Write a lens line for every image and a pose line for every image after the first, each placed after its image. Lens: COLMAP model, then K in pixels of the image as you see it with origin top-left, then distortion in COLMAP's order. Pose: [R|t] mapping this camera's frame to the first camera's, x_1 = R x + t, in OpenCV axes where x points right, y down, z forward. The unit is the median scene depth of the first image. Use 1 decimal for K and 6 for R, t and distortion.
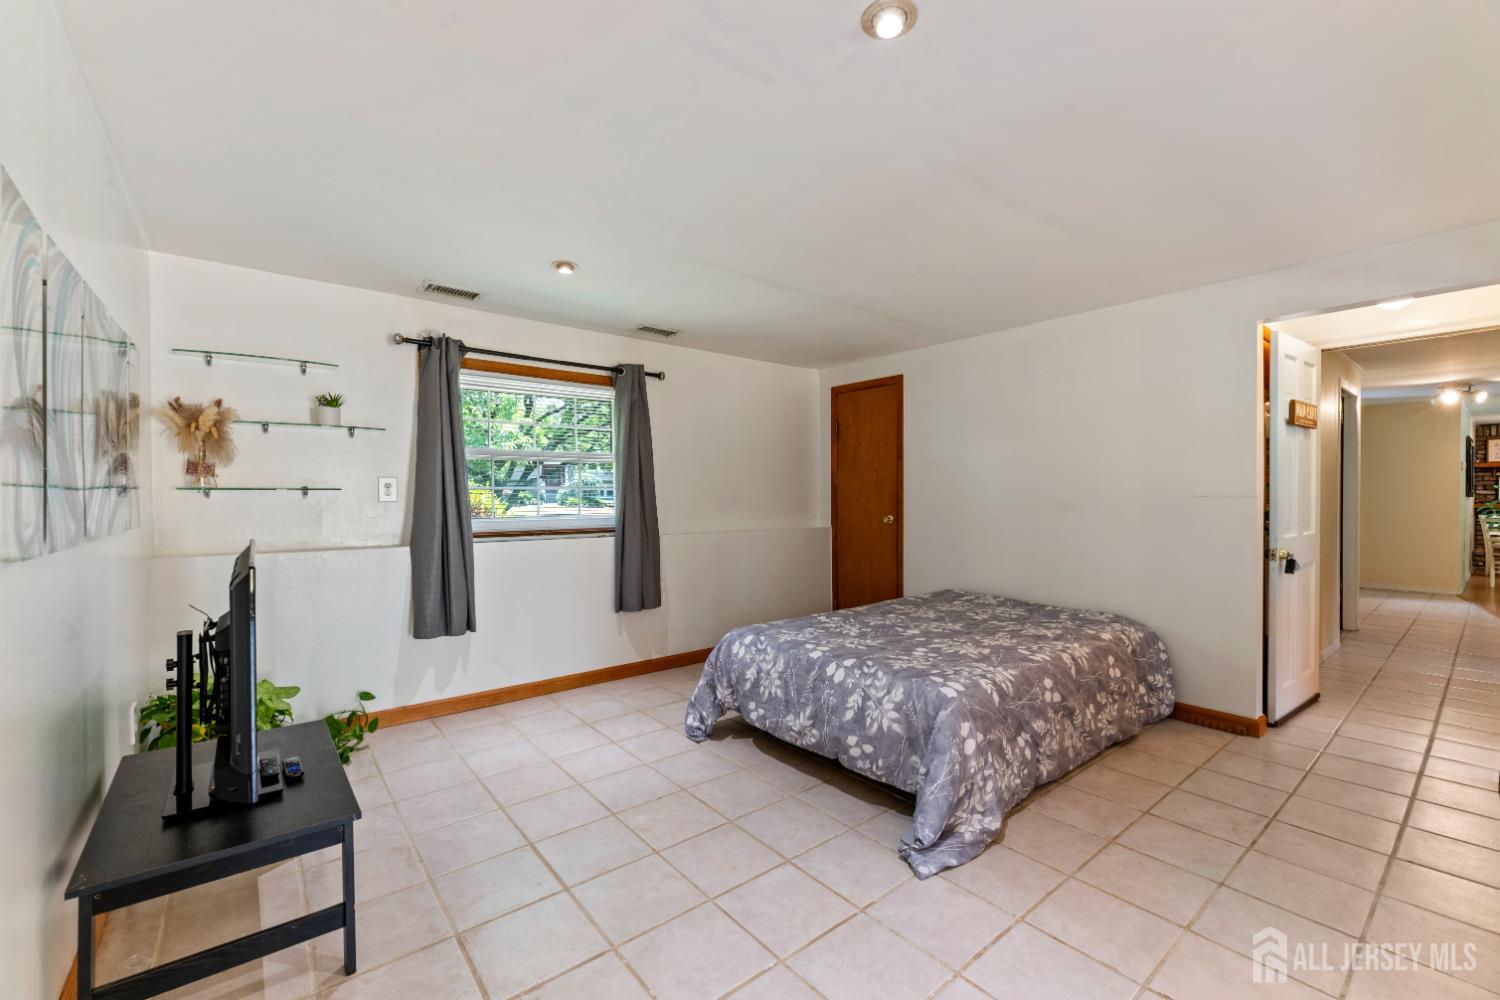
lens RADIAL K [[619.6, 0, 748.7], [0, 619.6, 496.6], [0, 0, 1]] dist [0.002748, -0.000120]
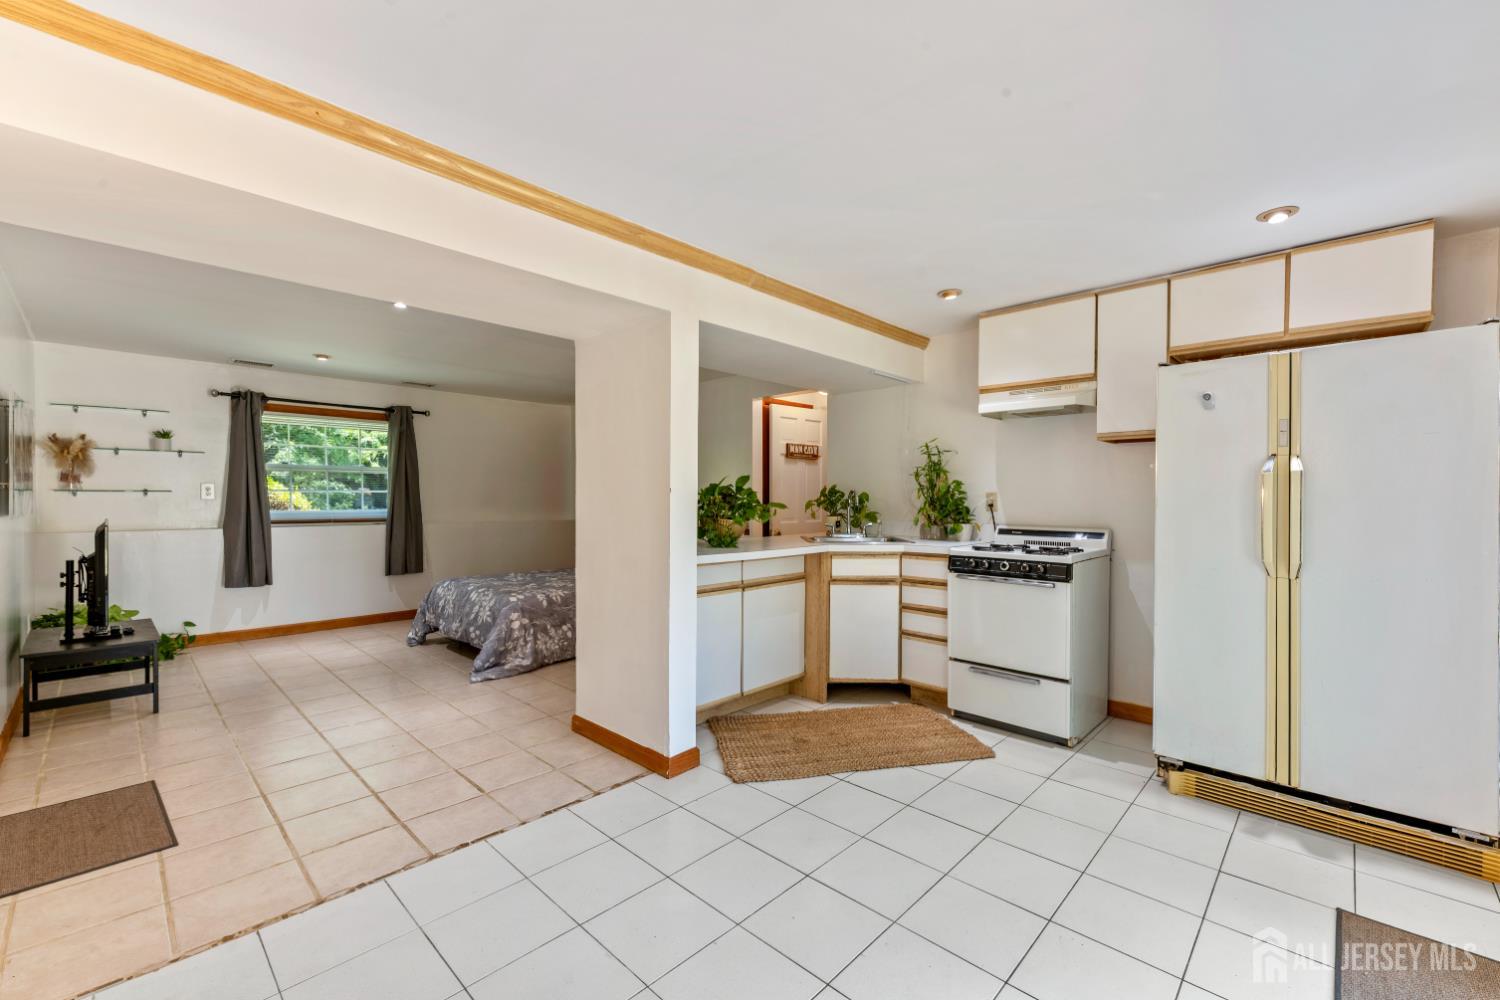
lens RADIAL K [[625.0, 0, 750.0], [0, 625.0, 500.0], [0, 0, 1]] dist [0.006766, 0.000590]
pose [[0.992829, 0.004655, 0.119451, 0.616910], [-0.005069, 0.999982, 0.003164, -0.002252], [-0.119434, -0.003747, 0.992835, -0.766442]]
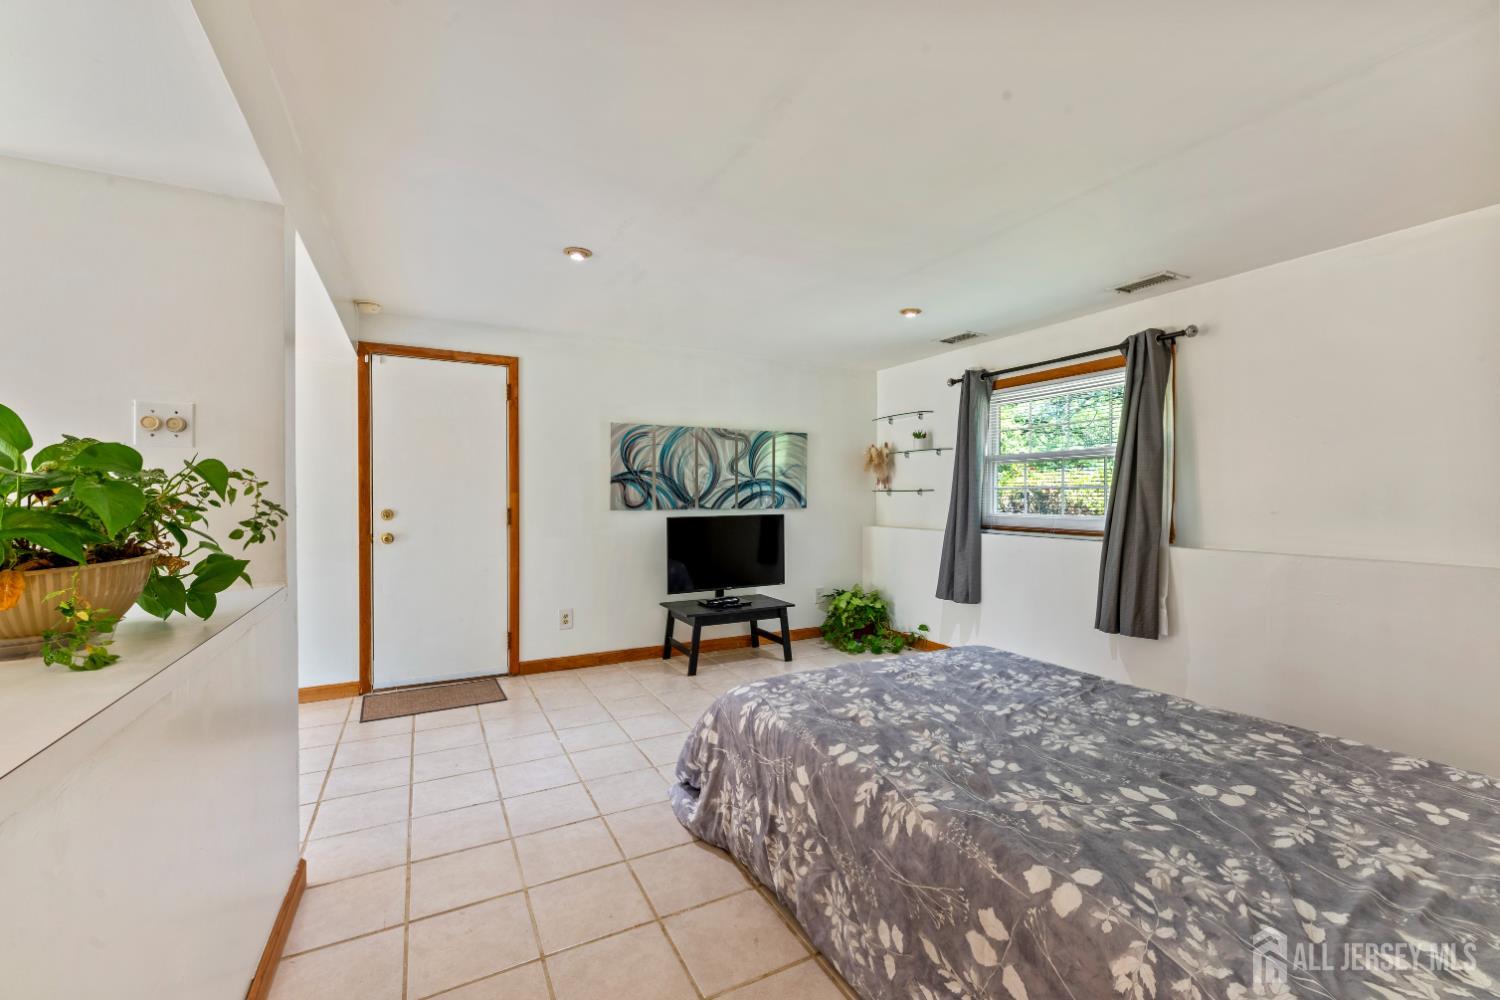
lens RADIAL K [[619.6, 0, 748.7], [0, 619.6, 496.6], [0, 0, 1]] dist [0.002748, -0.000120]
pose [[-0.207814, 0.003114, -0.978163, 0.981327], [-0.004025, 0.999984, 0.004039, -0.001026], [0.978160, 0.004776, -0.207798, 0.926270]]
